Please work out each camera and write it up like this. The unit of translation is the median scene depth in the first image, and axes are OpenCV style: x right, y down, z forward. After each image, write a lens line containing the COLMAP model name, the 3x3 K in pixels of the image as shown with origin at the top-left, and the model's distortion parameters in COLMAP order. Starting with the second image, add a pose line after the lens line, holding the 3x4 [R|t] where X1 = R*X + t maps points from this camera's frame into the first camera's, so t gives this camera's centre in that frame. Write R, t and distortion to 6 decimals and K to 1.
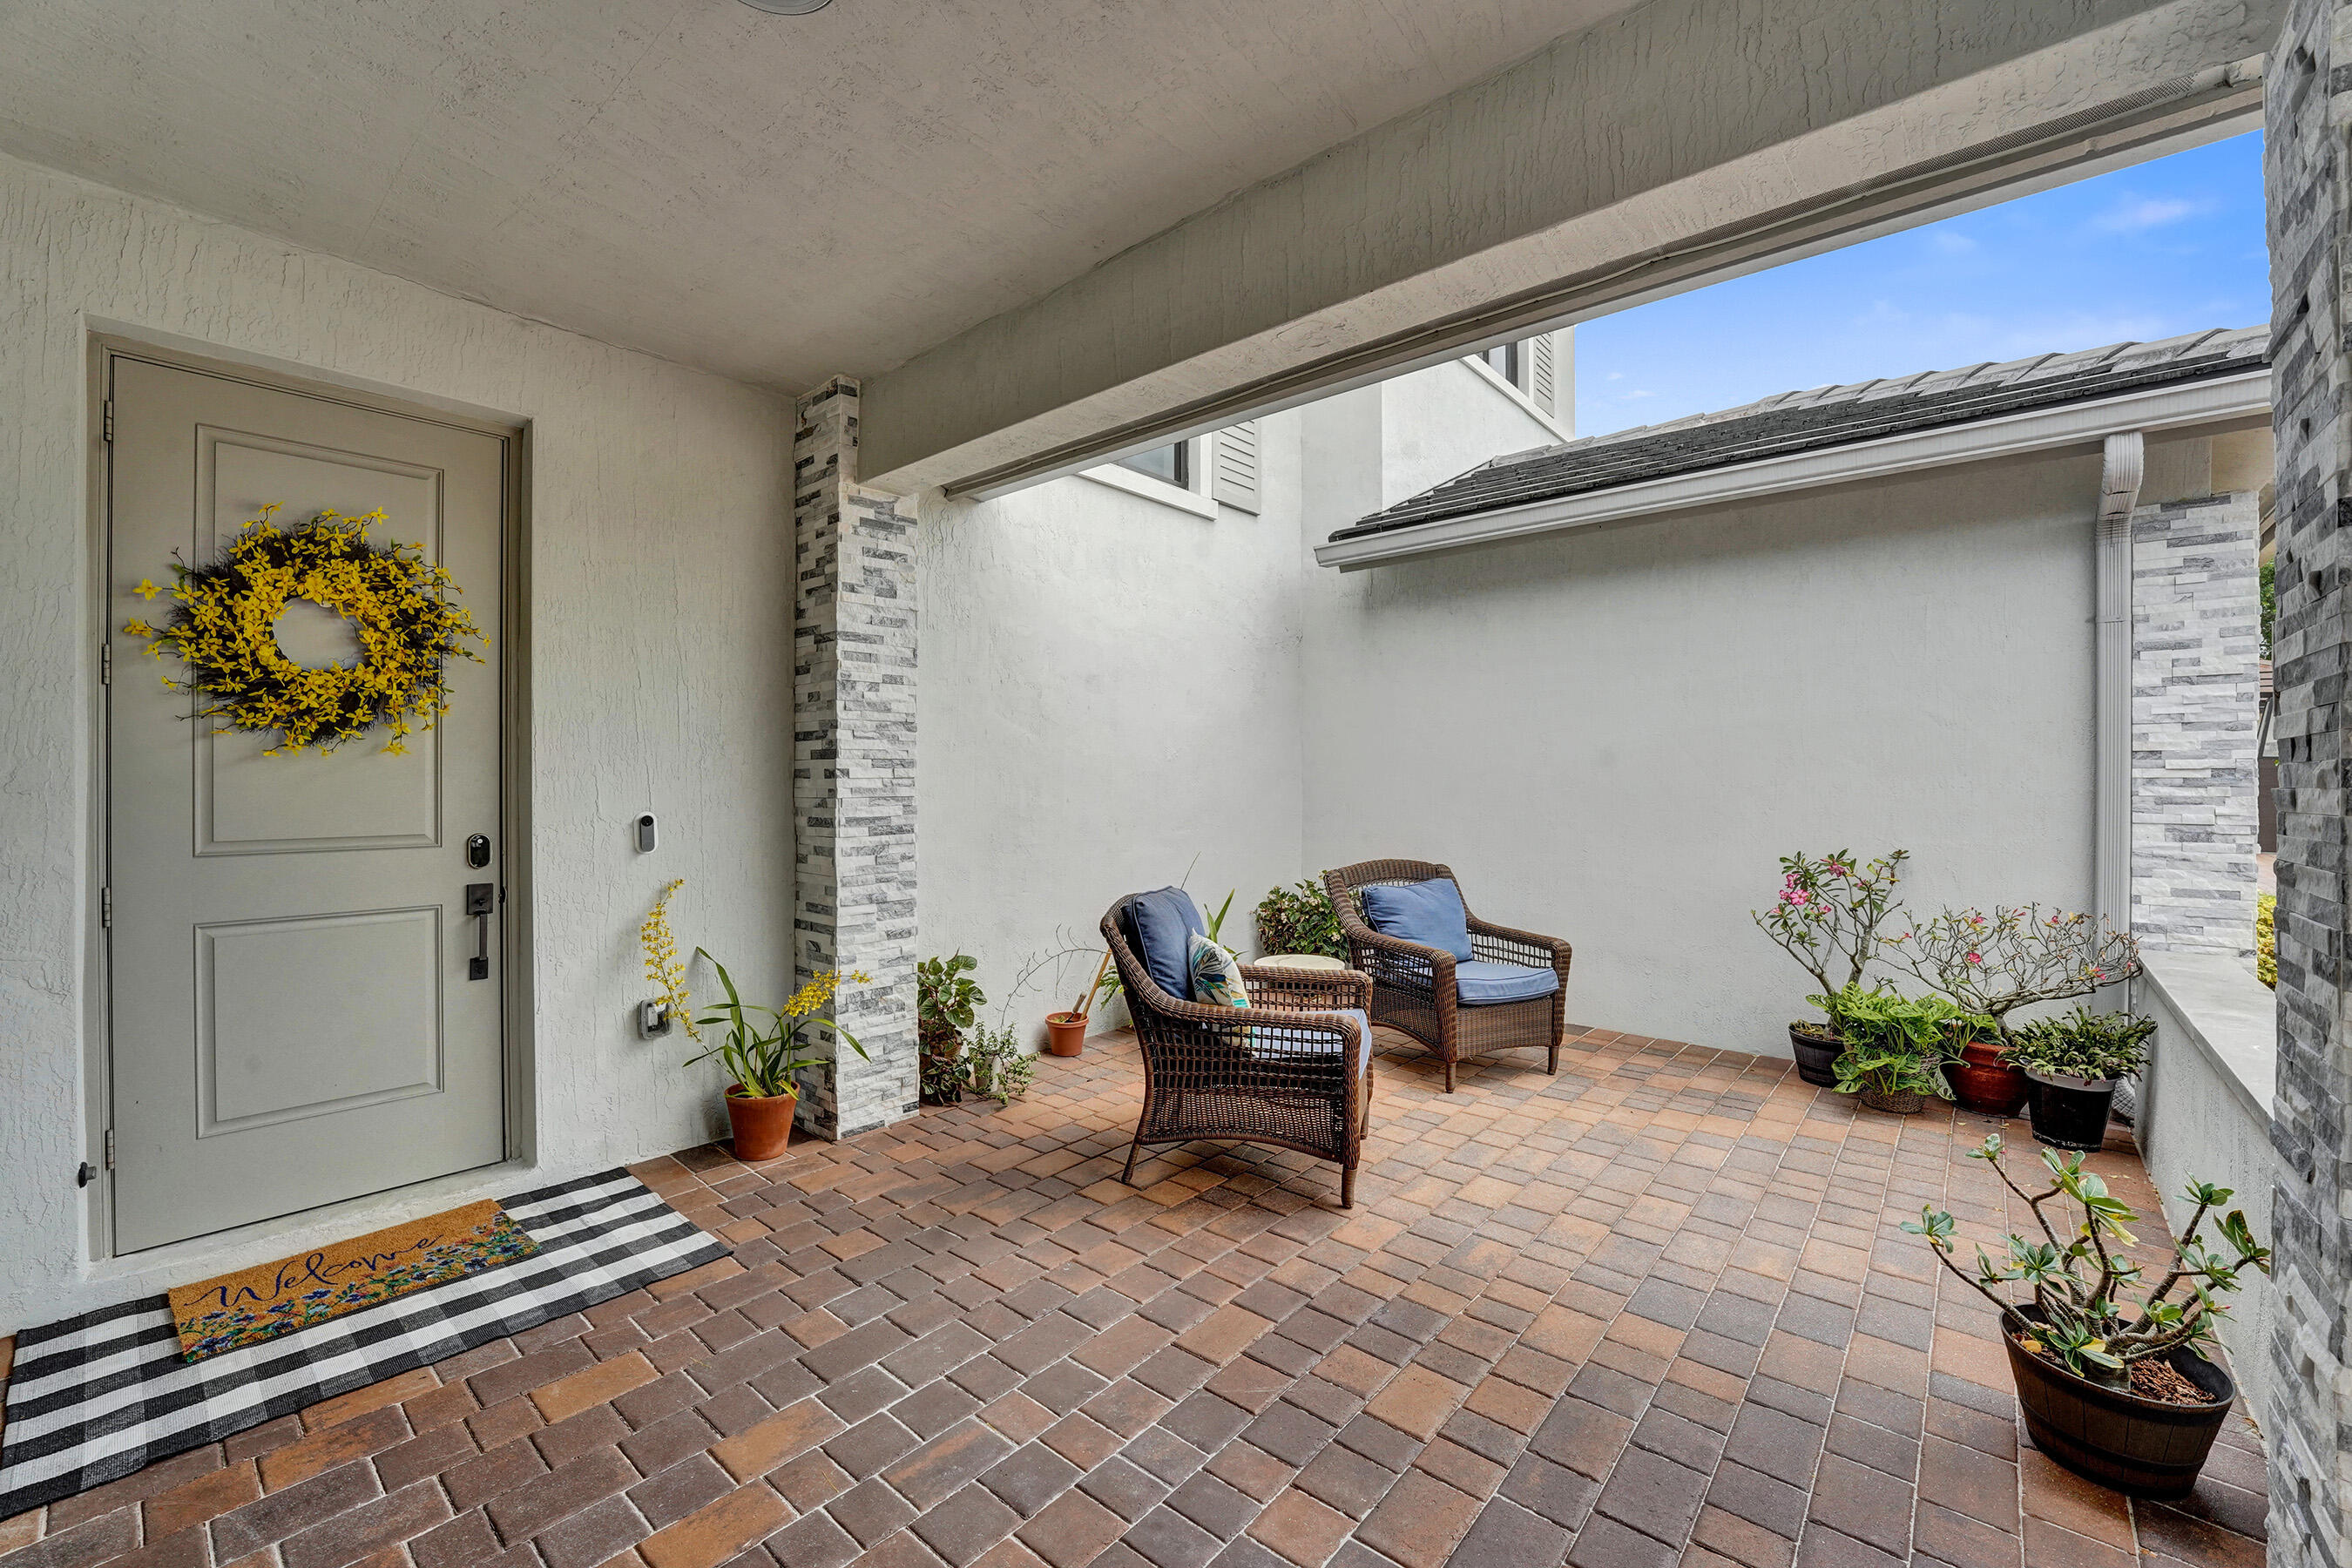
lens RADIAL K [[957.6, 0, 1171.1], [0, 957.6, 784.0], [0, 0, 1]] dist [-0.033195, 0.004762]
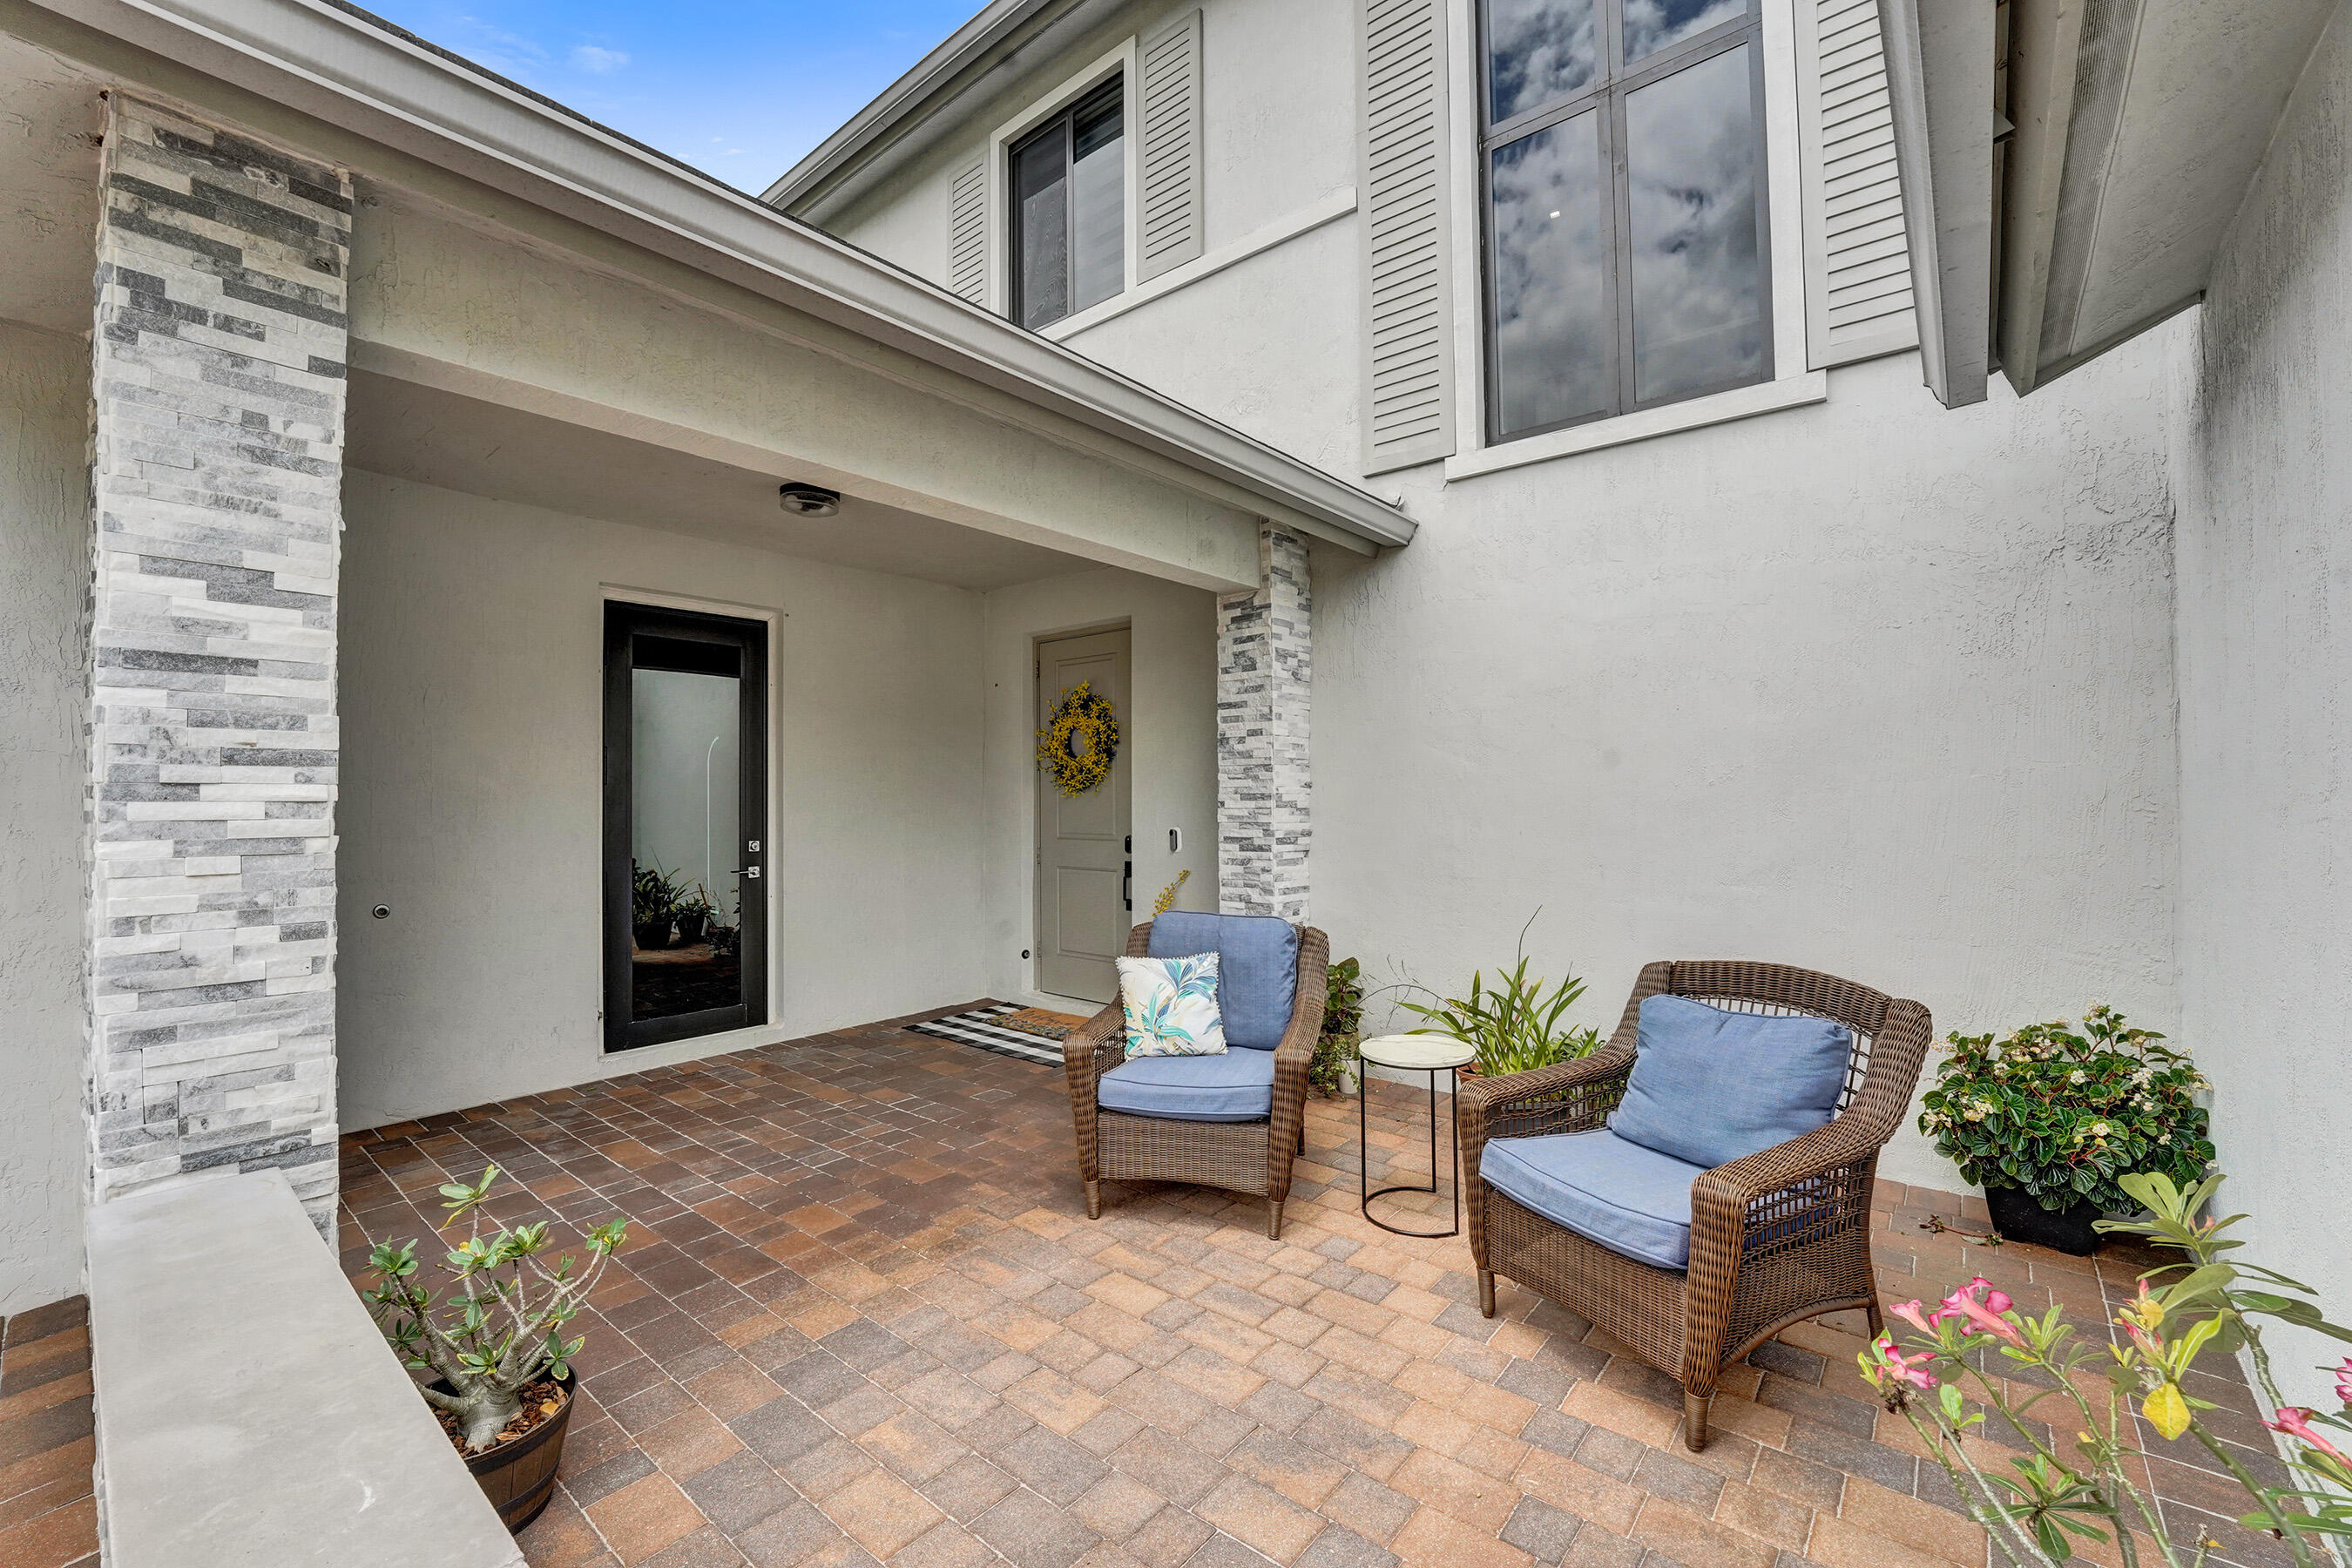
lens RADIAL K [[982.5, 0, 1196.8], [0, 982.5, 794.0], [0, 0, 1]] dist [-0.026907, 0.000040]
pose [[0.024077, -0.005099, -0.999697, 1.148923], [-0.001576, 0.999986, -0.005138, -0.020310], [0.999709, 0.001699, 0.024069, 0.973821]]
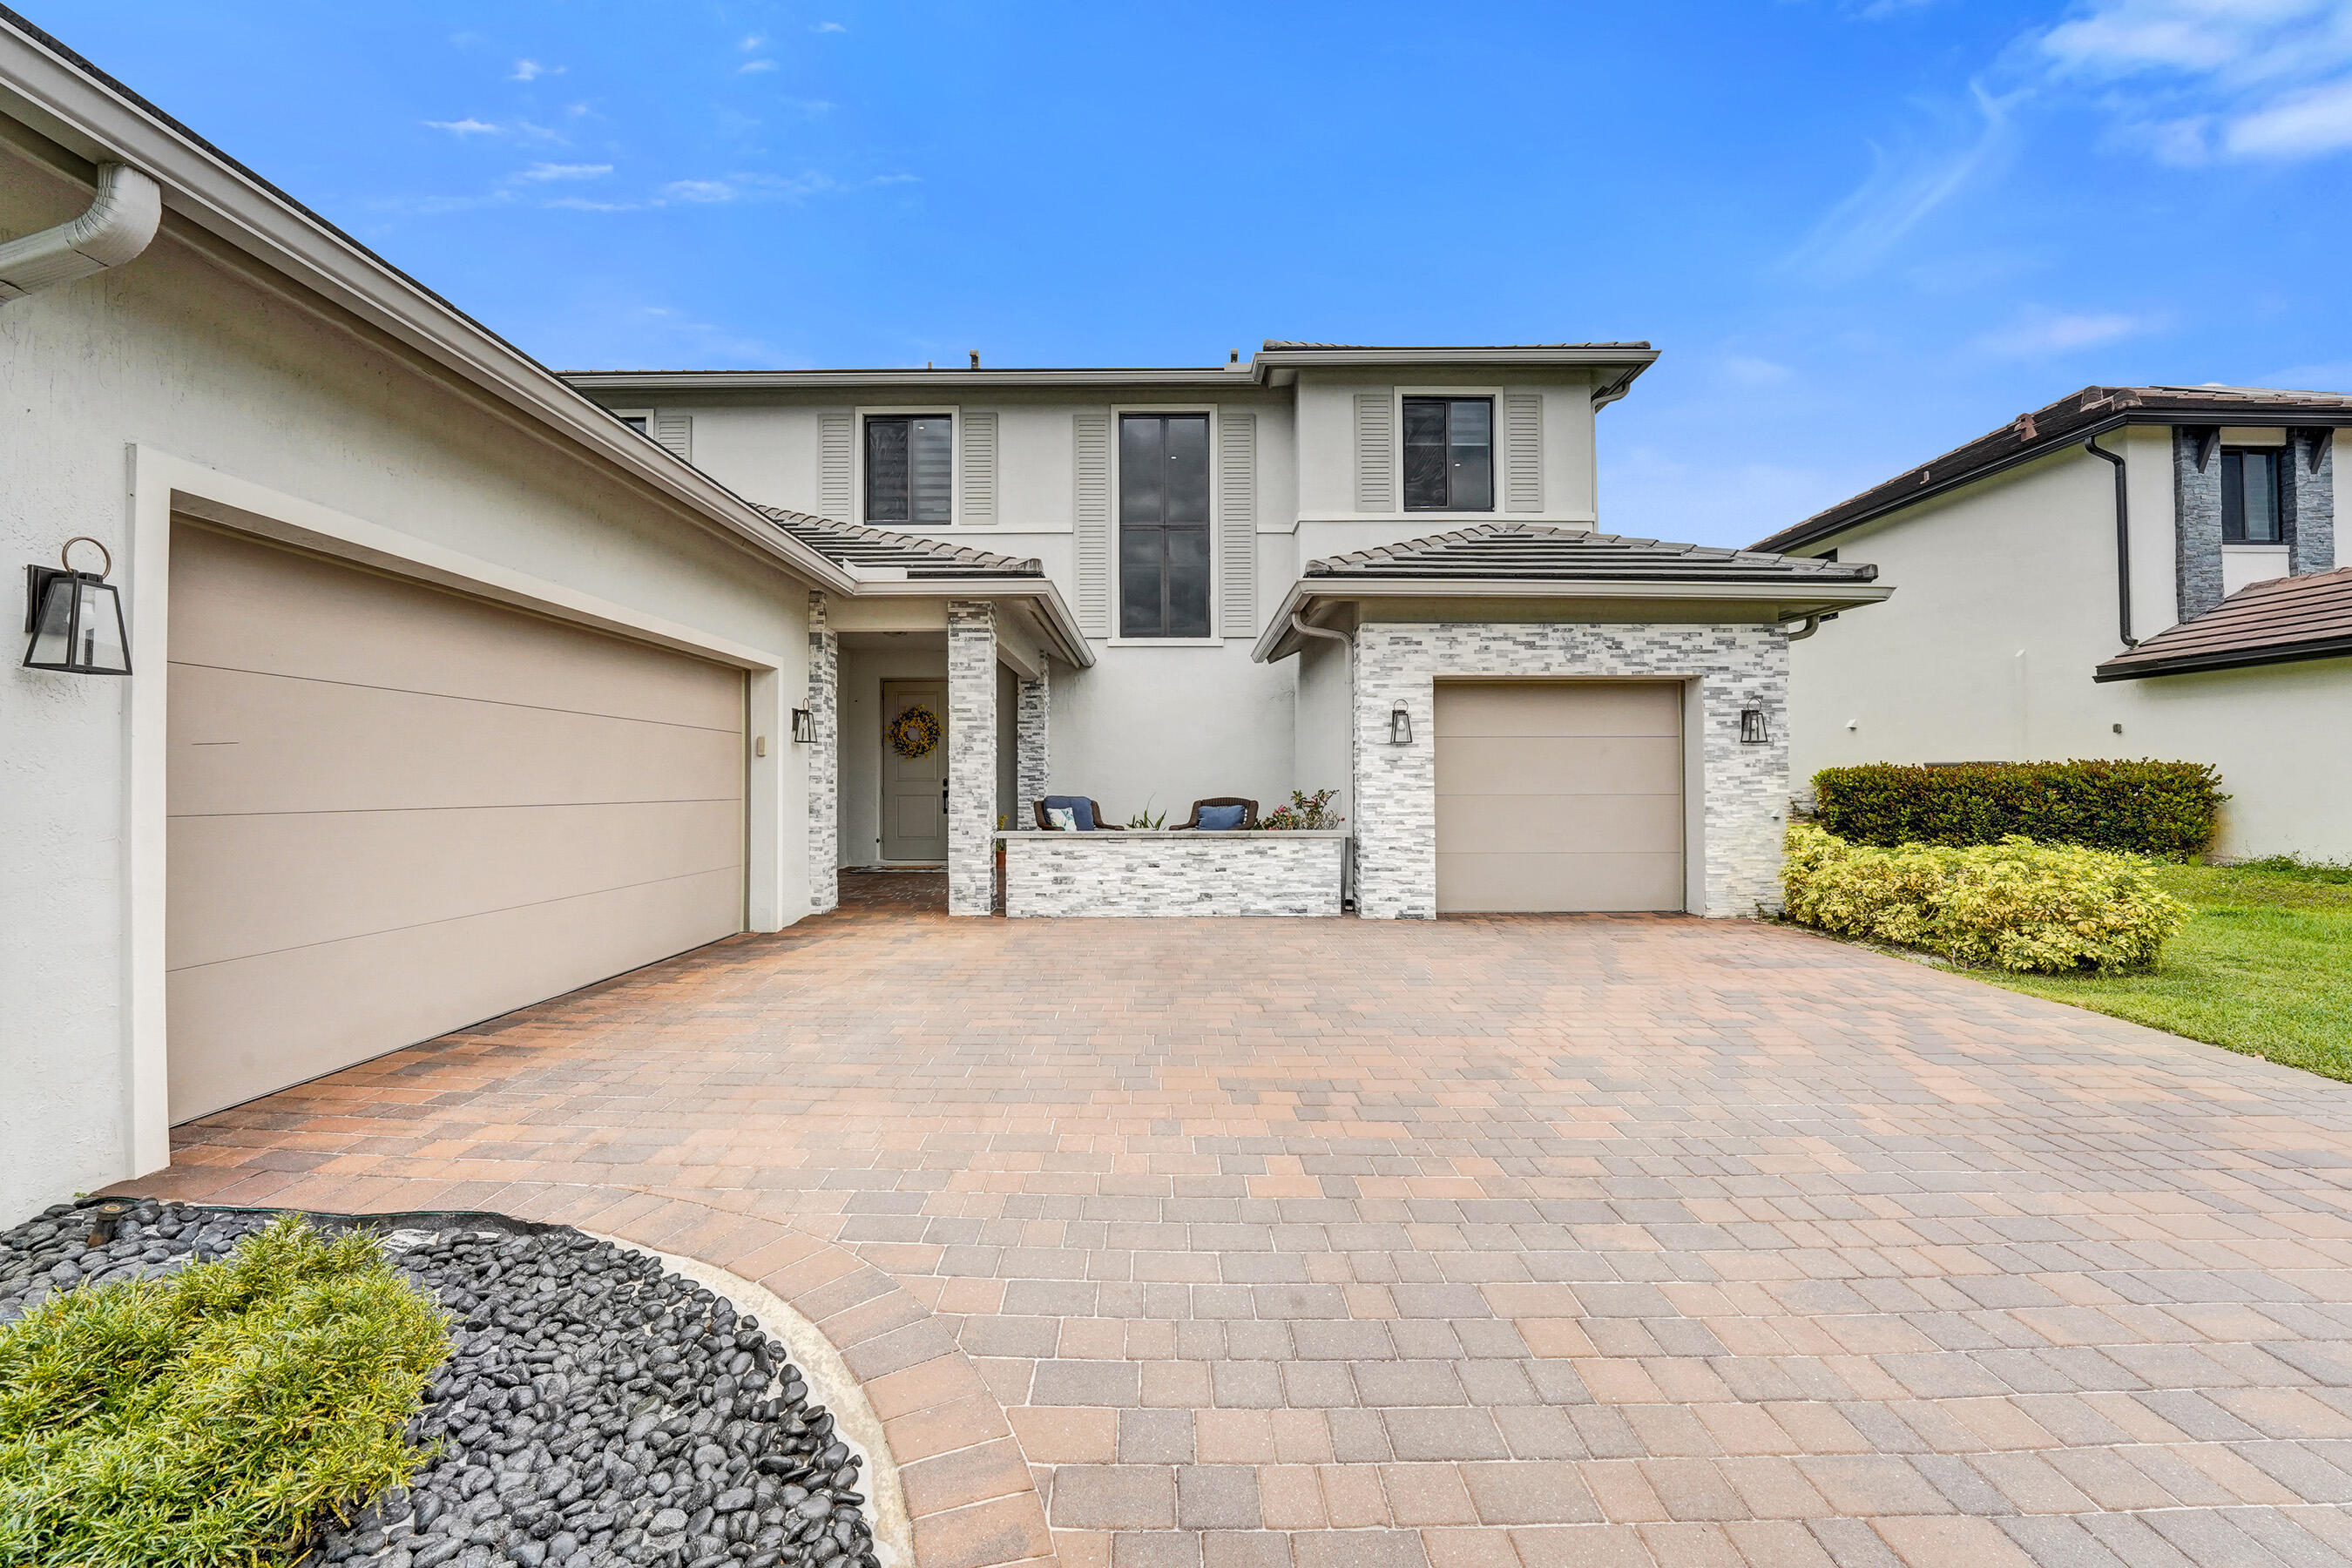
lens RADIAL K [[964.7, 0, 1161.1], [0, 964.7, 776.3], [0, 0, 1]] dist [-0.024818, 0.000266]
pose [[0.648875, -0.012092, -0.760799, 2.772589], [-0.000948, 0.999860, -0.016700, 0.101443], [0.760894, 0.011558, 0.648773, -0.915792]]
